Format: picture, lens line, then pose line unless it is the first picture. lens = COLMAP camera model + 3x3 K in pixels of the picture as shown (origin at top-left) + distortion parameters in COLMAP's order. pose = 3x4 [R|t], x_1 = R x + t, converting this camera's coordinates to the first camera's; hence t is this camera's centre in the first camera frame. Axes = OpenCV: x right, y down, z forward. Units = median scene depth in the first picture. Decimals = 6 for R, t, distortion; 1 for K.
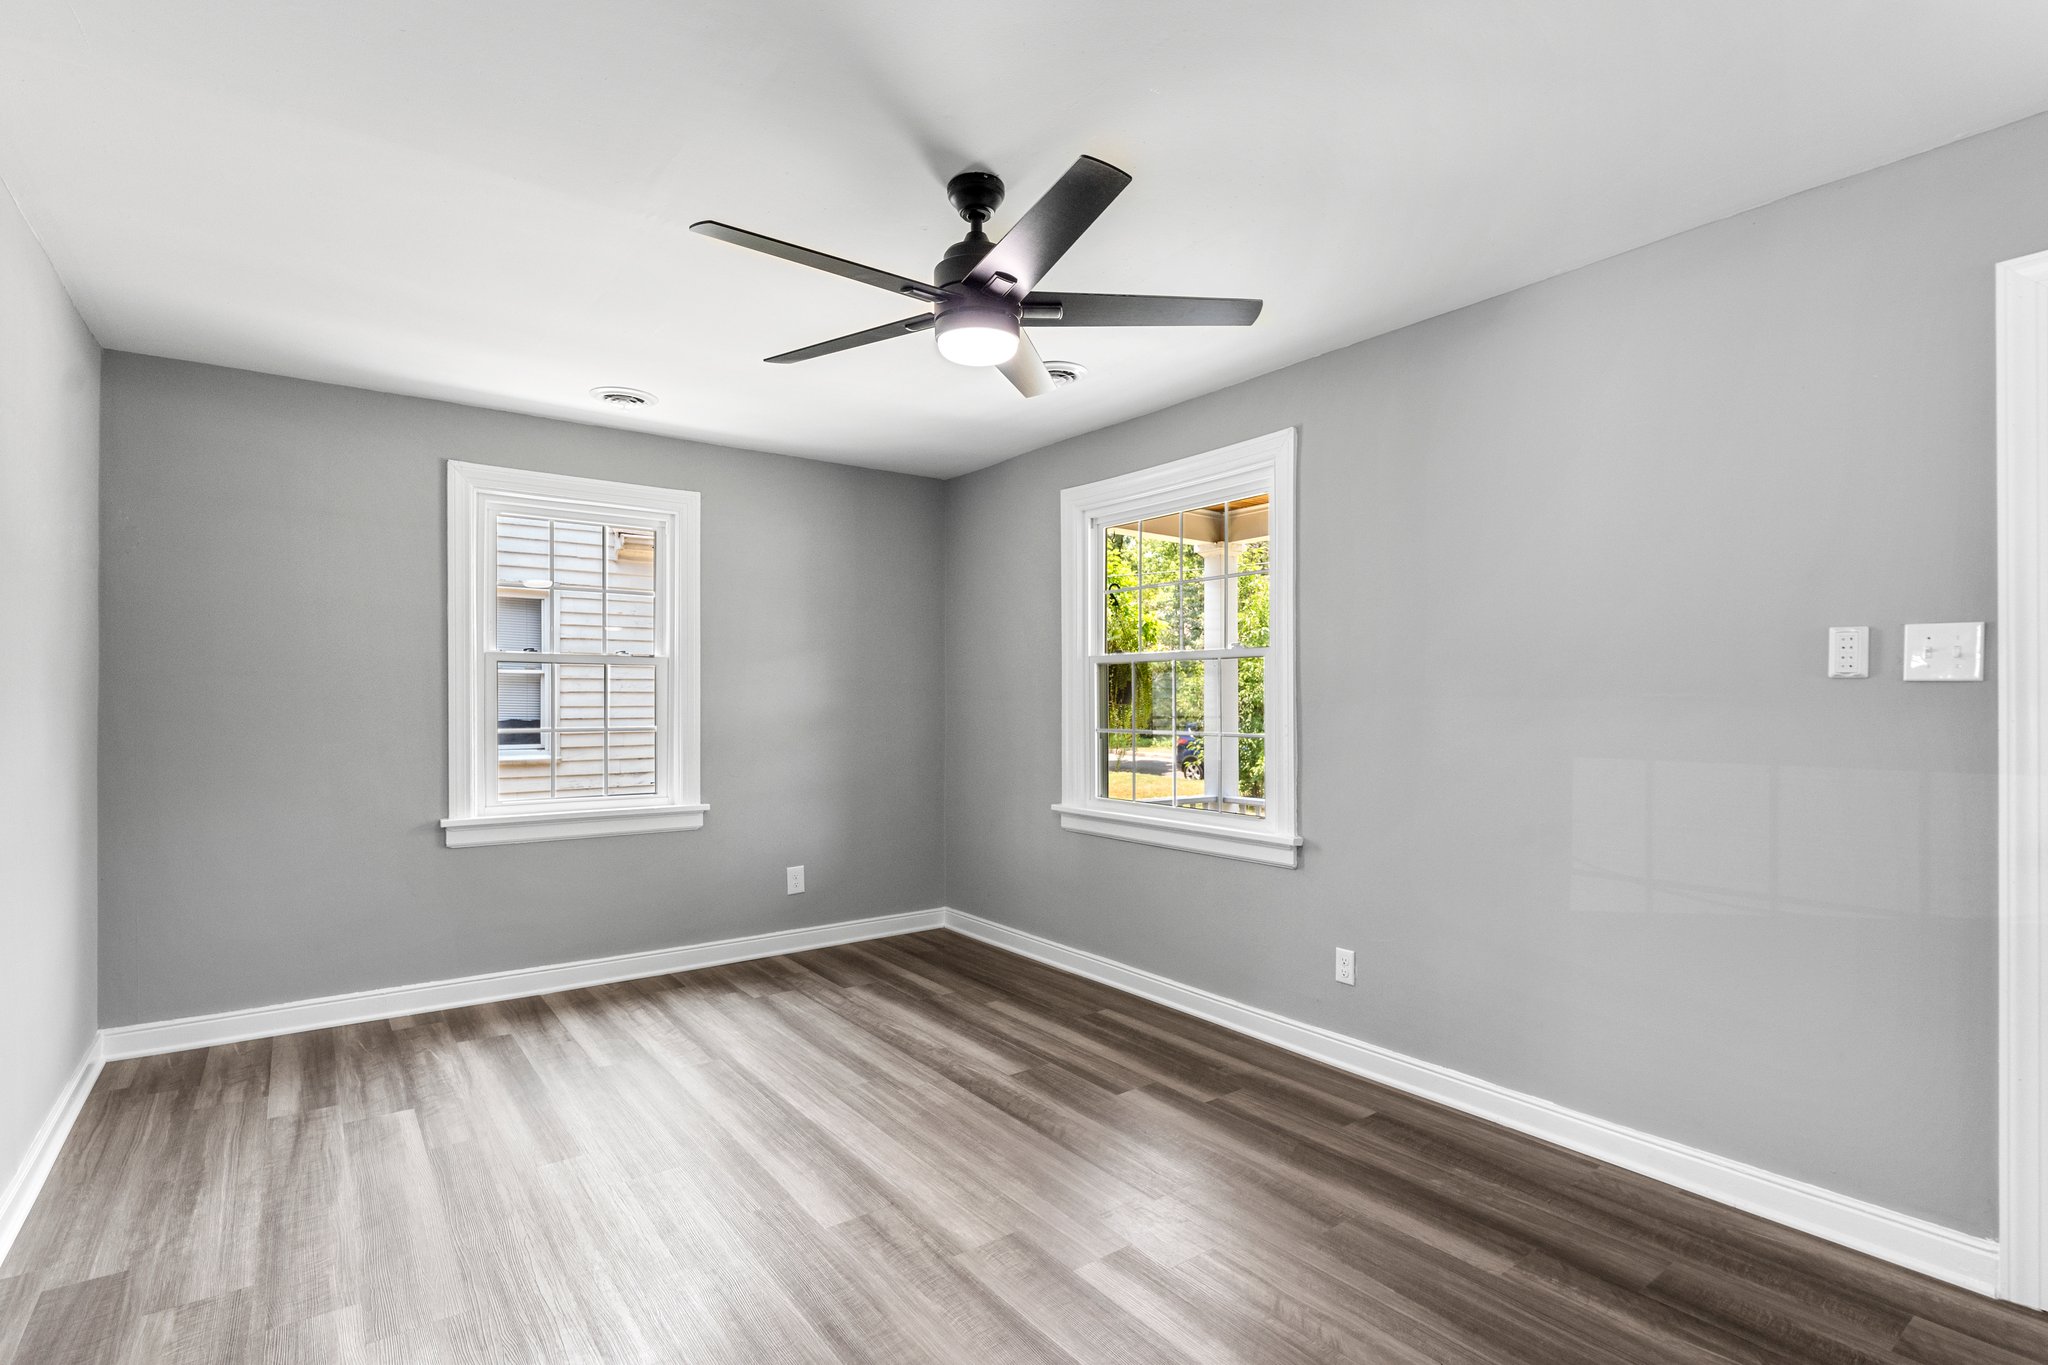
lens RADIAL K [[976.1, 0, 1036.7], [0, 976.1, 705.3], [0, 0, 1]] dist [0.000276, 0.000339]
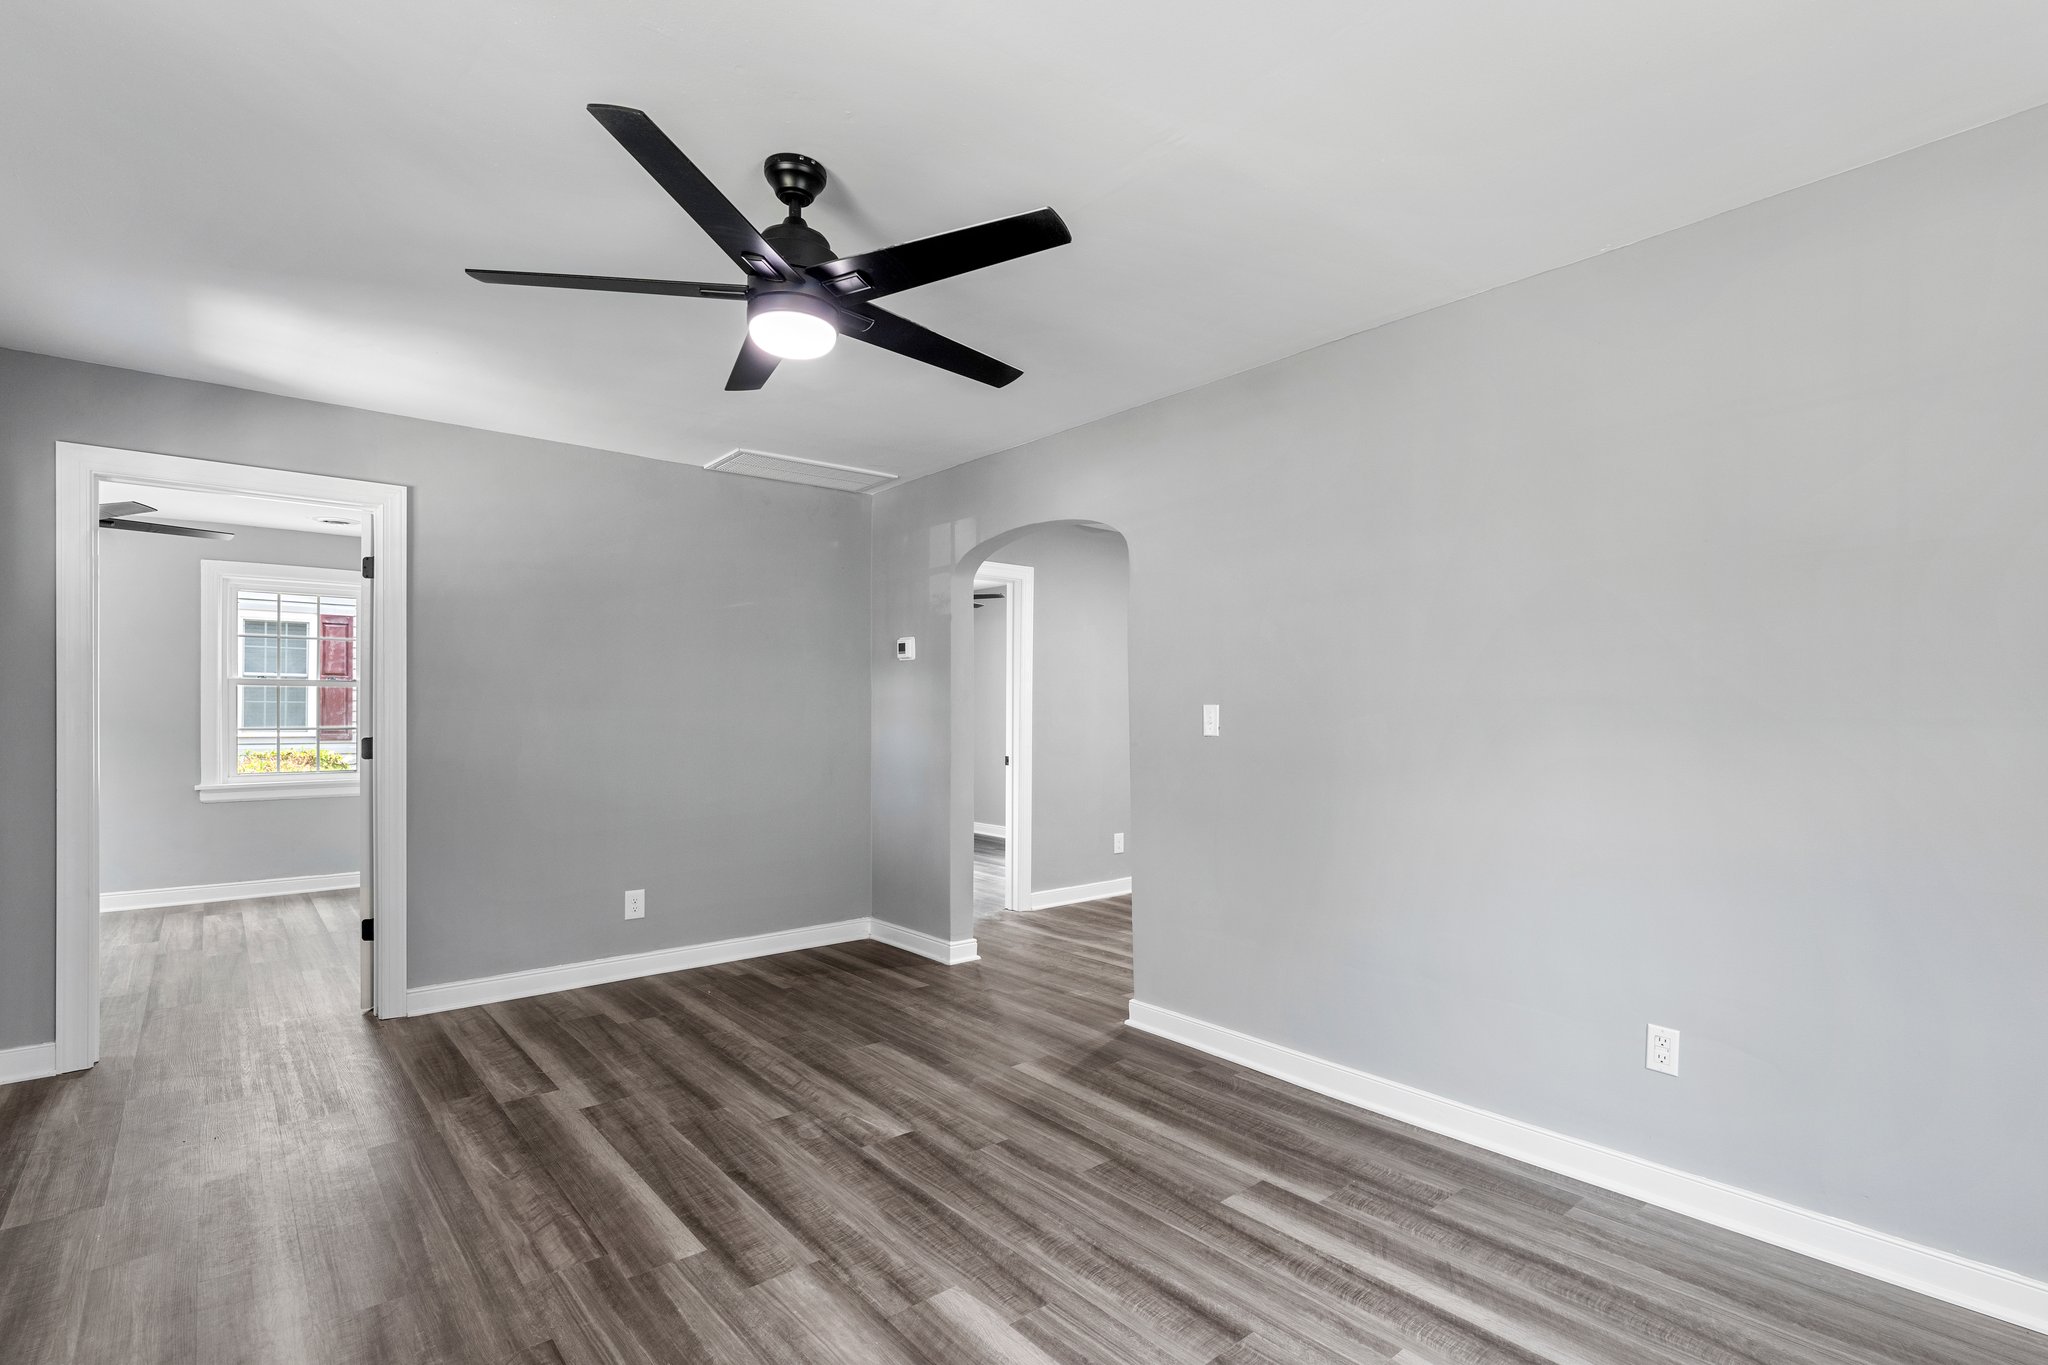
lens RADIAL K [[976.1, 0, 1036.7], [0, 976.1, 705.3], [0, 0, 1]] dist [0.000276, 0.000339]
pose [[-0.998459, -0.002542, -0.055444, -0.166504], [-0.002311, 0.999988, -0.004244, -0.002495], [0.055454, -0.004110, -0.998453, 1.336074]]
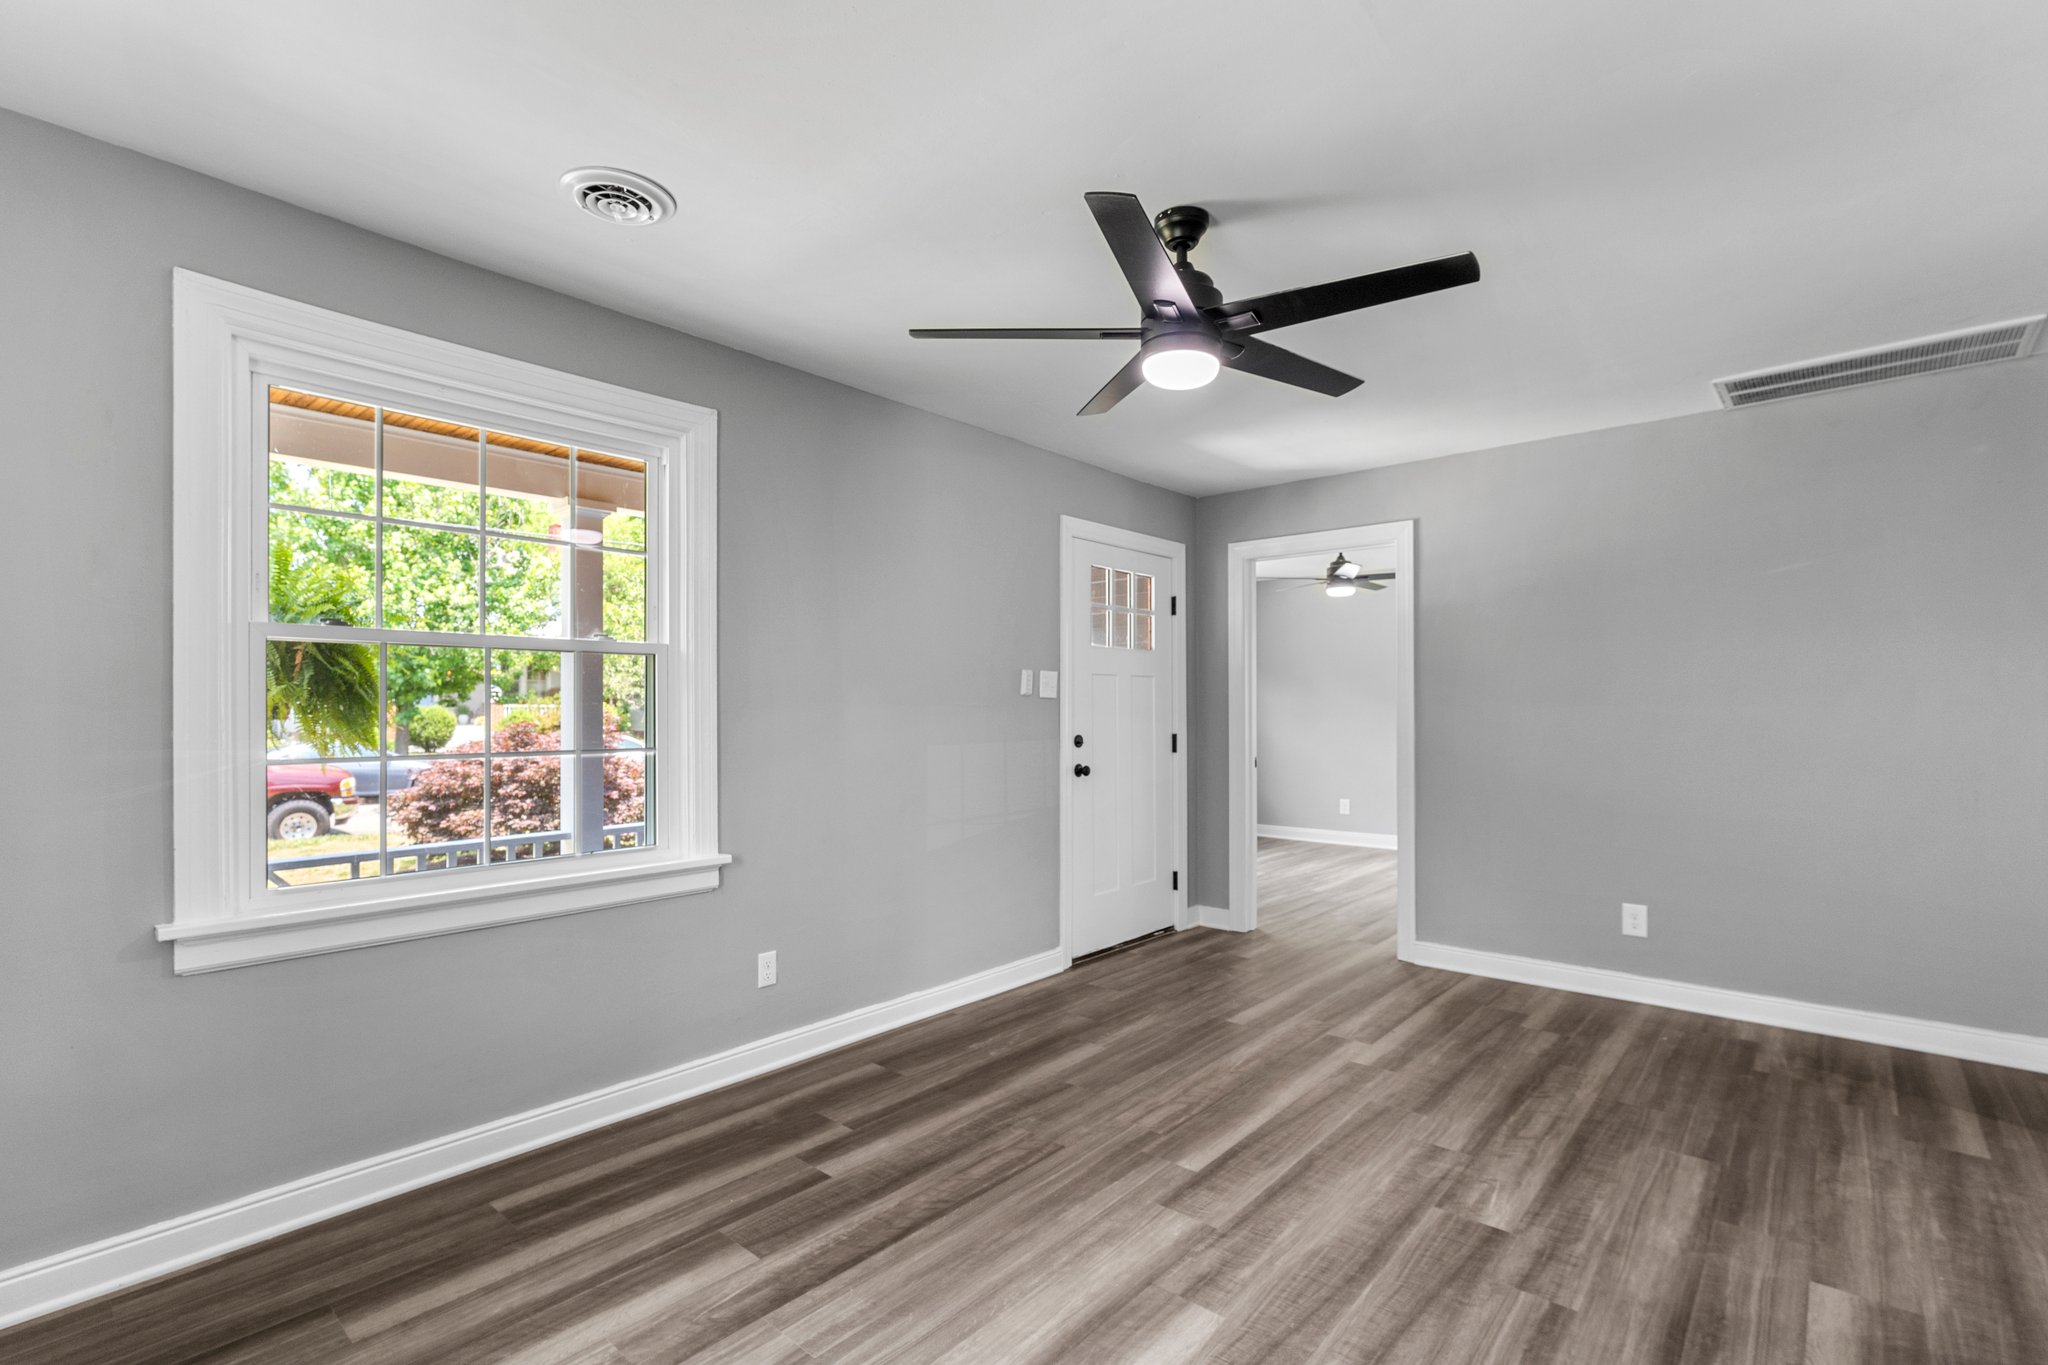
lens RADIAL K [[934.5, 0, 1026.8], [0, 934.5, 704.3], [0, 0, 1]] dist [0.001792, 0.000074]
pose [[-0.201897, 0.004361, 0.979397, -0.690427], [0.006070, 0.999976, -0.003201, -0.002897], [-0.979388, 0.005299, -0.201918, 0.929797]]
